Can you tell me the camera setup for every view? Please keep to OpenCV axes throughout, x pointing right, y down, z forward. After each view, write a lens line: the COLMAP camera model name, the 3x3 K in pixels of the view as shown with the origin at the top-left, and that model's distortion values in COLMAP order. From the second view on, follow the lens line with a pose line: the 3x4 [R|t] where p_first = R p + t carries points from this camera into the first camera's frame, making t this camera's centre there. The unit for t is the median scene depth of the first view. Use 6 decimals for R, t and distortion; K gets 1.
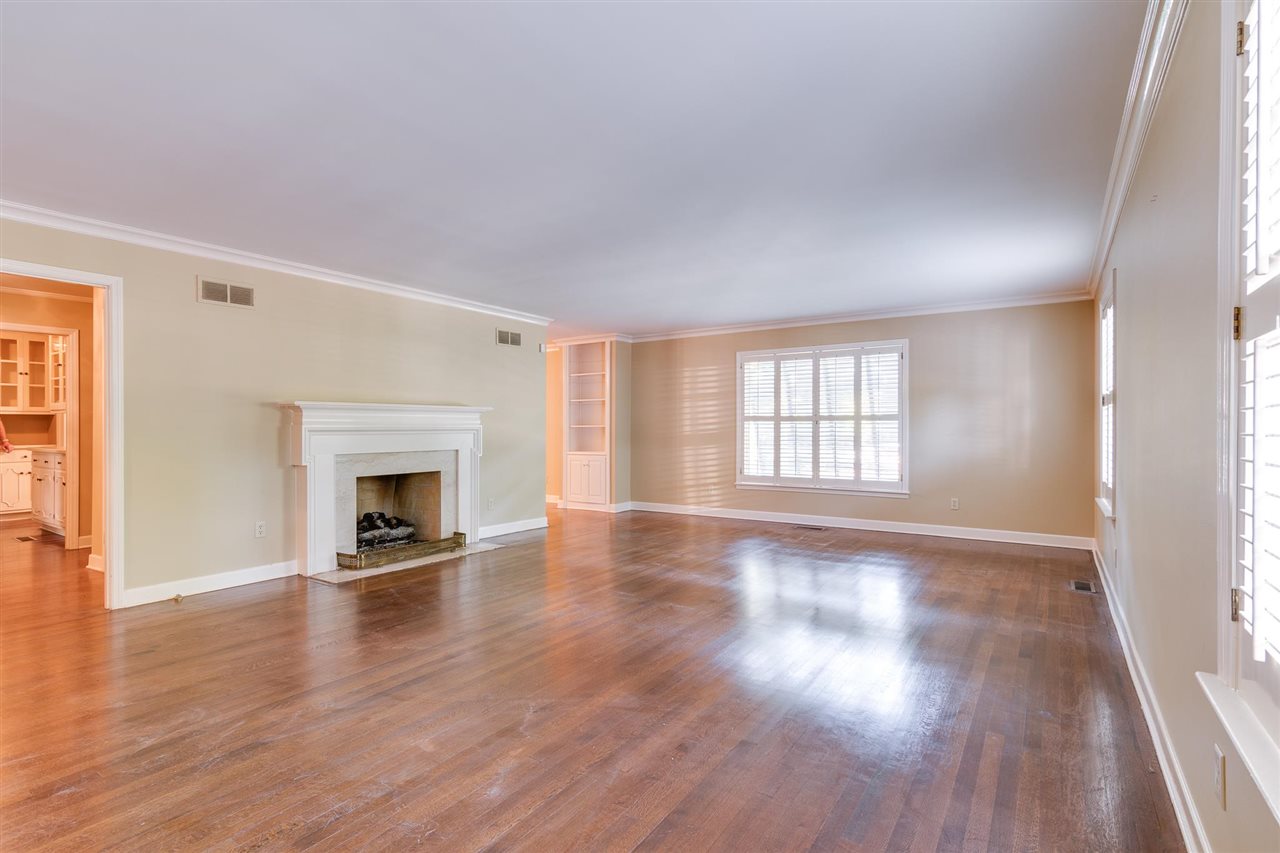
lens RADIAL K [[592.5, 0, 637.3], [0, 592.5, 432.9], [0, 0, 1]] dist [-0.000222, 0.000065]
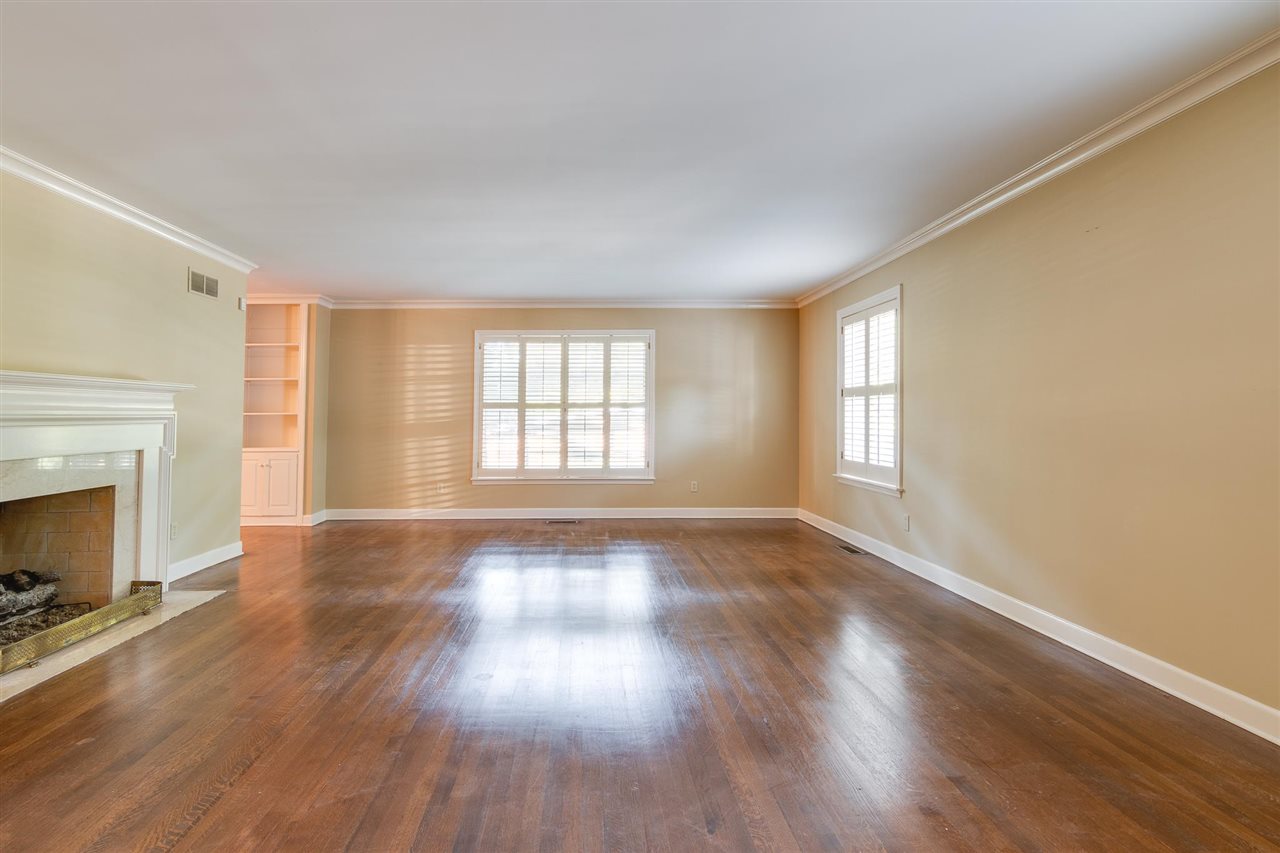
lens RADIAL K [[622.3, 0, 638.1], [0, 622.3, 397.1], [0, 0, 1]] dist [0.001412, -0.000091]
pose [[0.837559, 0.015885, 0.546117, -0.145502], [0.005504, 0.999281, -0.037509, 0.000054], [-0.546320, 0.034422, 0.836869, 0.098255]]
